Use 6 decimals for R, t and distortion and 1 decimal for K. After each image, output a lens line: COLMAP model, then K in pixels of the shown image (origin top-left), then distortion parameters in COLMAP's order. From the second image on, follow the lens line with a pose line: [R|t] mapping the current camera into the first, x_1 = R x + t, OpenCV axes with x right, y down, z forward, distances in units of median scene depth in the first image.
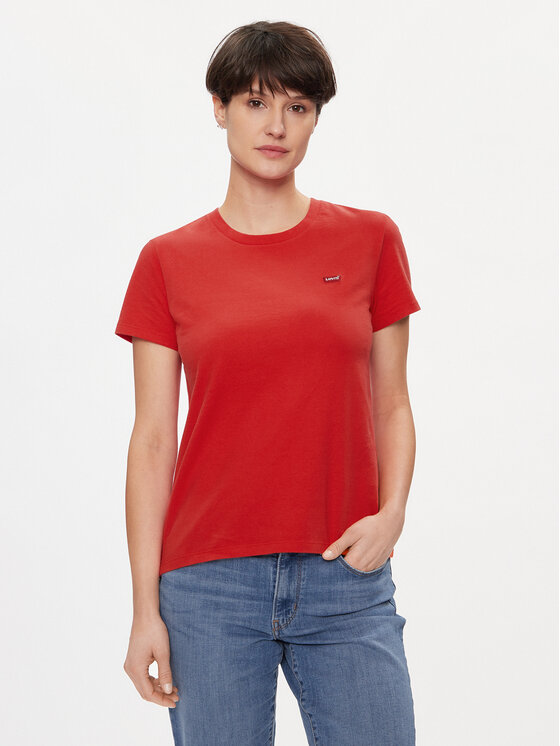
lens RADIAL K [[1050.3, 0, 280.1], [0, 1050.3, 373.2], [0, 0, 1]] dist [0.018567, 0.000000]
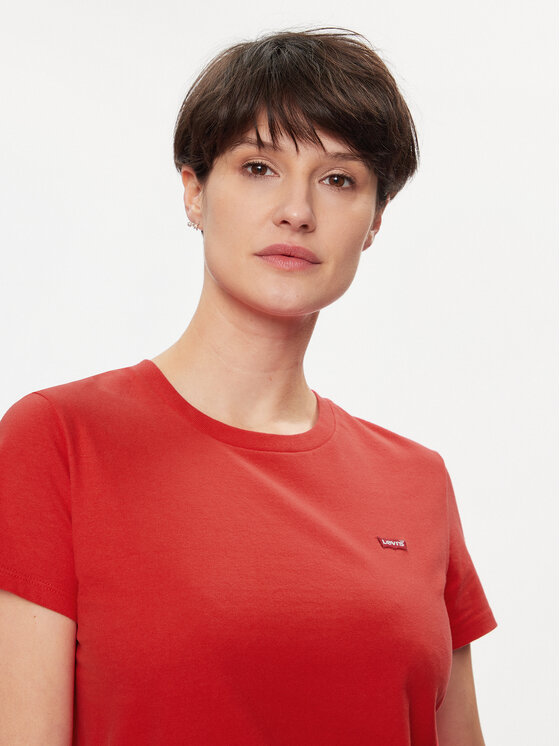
lens RADIAL K [[1162.5, 0, 278.5], [0, 1162.5, 374.6], [0, 0, 1]] dist [0.042779, 0.000000]
pose [[0.998681, 0.027956, -0.043076, 0.013925], [-0.038312, 0.964175, -0.262486, -0.010900], [0.034194, 0.263790, 0.963974, 0.477660]]
